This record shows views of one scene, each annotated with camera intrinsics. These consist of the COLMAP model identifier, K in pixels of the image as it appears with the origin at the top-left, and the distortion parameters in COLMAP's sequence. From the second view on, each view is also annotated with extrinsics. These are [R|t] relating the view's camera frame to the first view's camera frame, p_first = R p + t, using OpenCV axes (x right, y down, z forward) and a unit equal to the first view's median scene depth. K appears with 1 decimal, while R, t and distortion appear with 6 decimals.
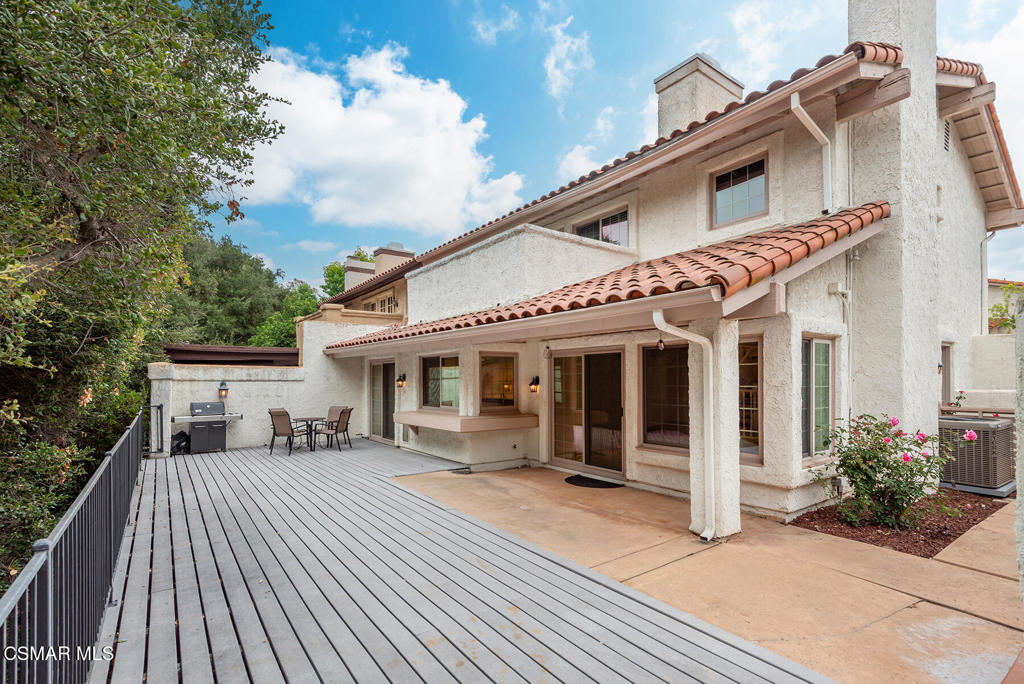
lens RADIAL K [[483.6, 0, 514.3], [0, 483.6, 380.4], [0, 0, 1]] dist [0.000350, 0.000033]
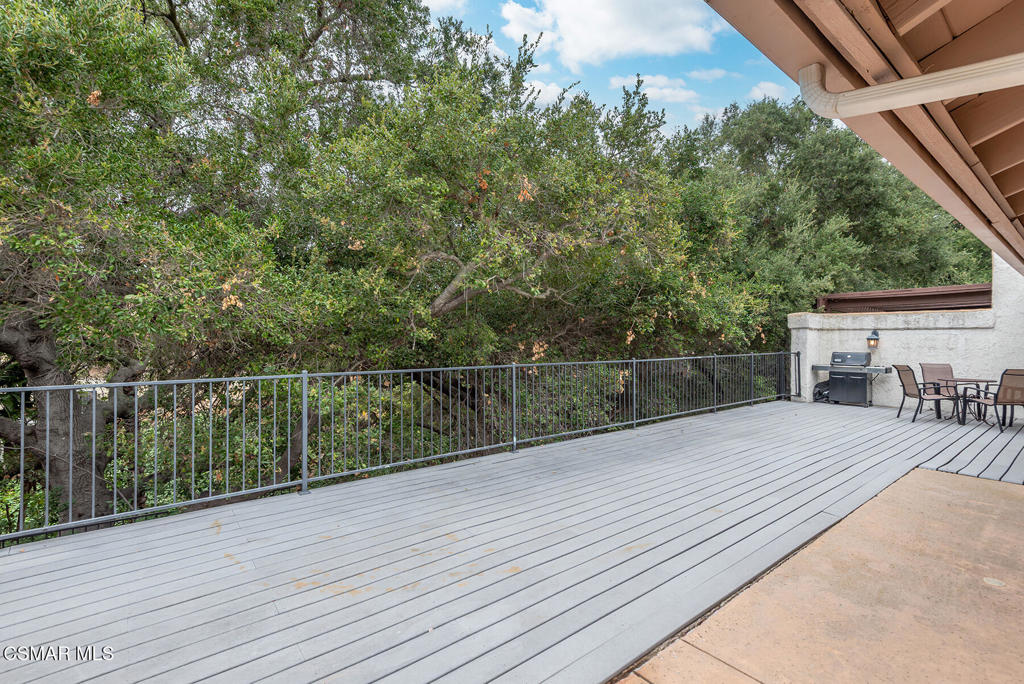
lens RADIAL K [[469.1, 0, 512.0], [0, 469.1, 342.0], [0, 0, 1]] dist [-0.000762, -0.000109]
pose [[0.044290, 0.011219, -0.998956, 0.257238], [-0.000002, 0.999937, 0.011230, 0.014941], [0.999019, -0.000496, 0.044288, 0.295040]]
